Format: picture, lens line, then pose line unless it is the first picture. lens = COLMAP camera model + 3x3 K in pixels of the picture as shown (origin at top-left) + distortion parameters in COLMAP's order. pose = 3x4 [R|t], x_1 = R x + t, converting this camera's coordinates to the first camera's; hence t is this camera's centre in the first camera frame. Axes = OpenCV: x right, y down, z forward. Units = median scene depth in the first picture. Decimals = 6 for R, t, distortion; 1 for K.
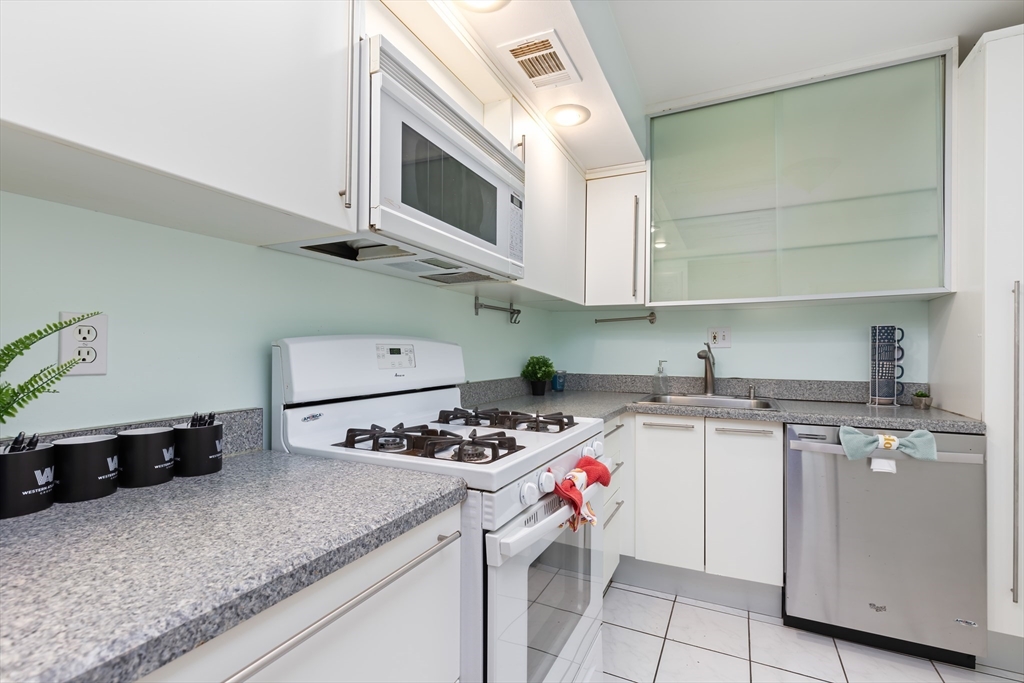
lens RADIAL K [[466.0, 0, 511.0], [0, 466.0, 346.8], [0, 0, 1]] dist [0.004750, -0.000009]
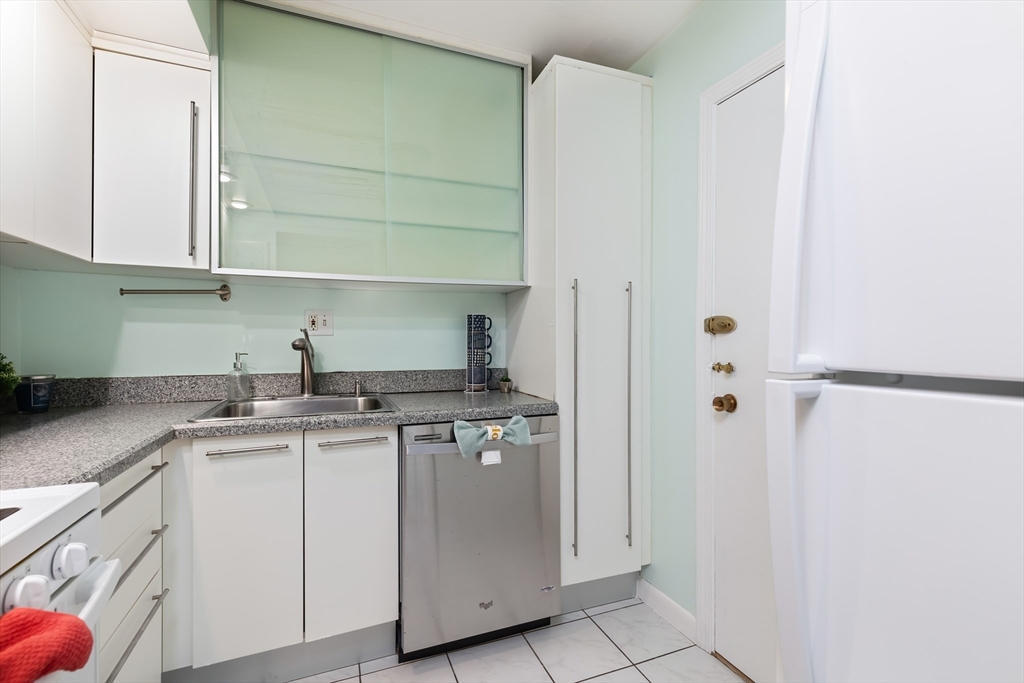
lens RADIAL K [[466.0, 0, 517.6], [0, 466.0, 343.8], [0, 0, 1]] dist [0.004750, -0.000009]
pose [[0.666877, -0.010913, 0.745088, 0.088990], [-0.005263, 0.999799, 0.019354, -0.000938], [-0.745149, -0.016828, 0.666686, 0.247432]]
